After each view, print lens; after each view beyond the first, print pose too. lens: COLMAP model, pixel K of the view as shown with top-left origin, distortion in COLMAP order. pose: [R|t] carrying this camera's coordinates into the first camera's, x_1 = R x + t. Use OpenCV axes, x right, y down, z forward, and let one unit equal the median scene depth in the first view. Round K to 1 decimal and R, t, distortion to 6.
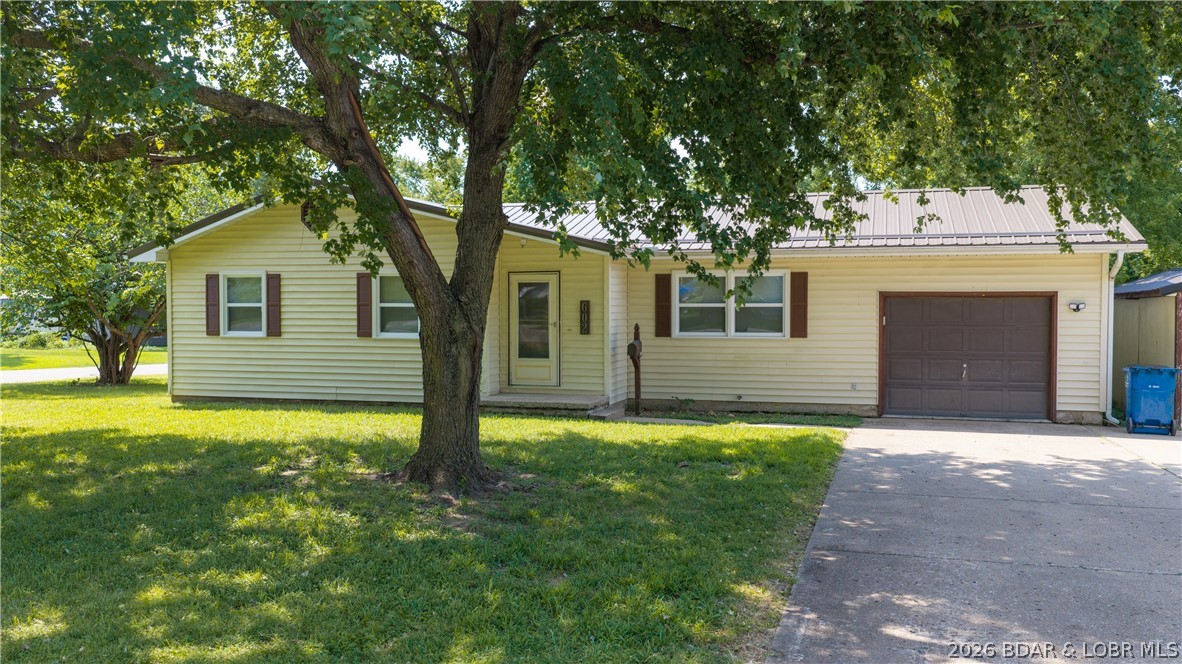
lens RADIAL K [[975.2, 0, 591.0], [0, 975.2, 332.0], [0, 0, 1]] dist [0.032482, -0.064703]
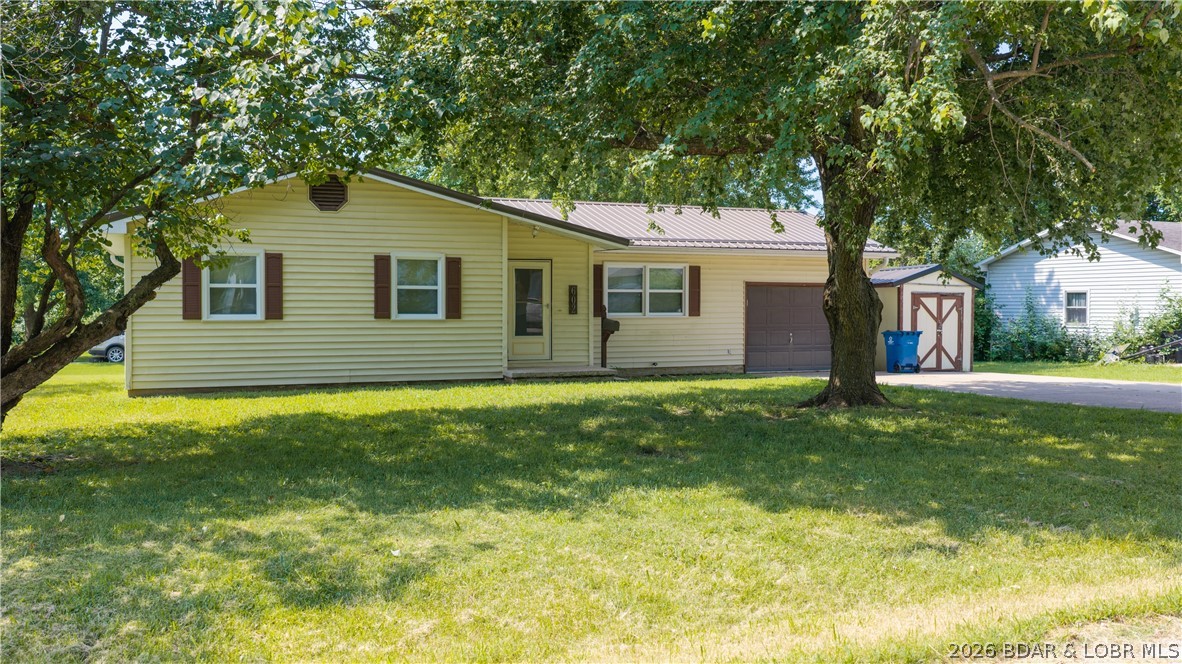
lens RADIAL K [[975.2, 0, 591.0], [0, 975.2, 332.0], [0, 0, 1]] dist [0.032482, -0.064703]
pose [[0.773879, -0.018443, 0.633065, -0.721922], [0.005174, 0.999727, 0.022800, -0.003243], [-0.633313, -0.014369, 0.773763, 0.080778]]
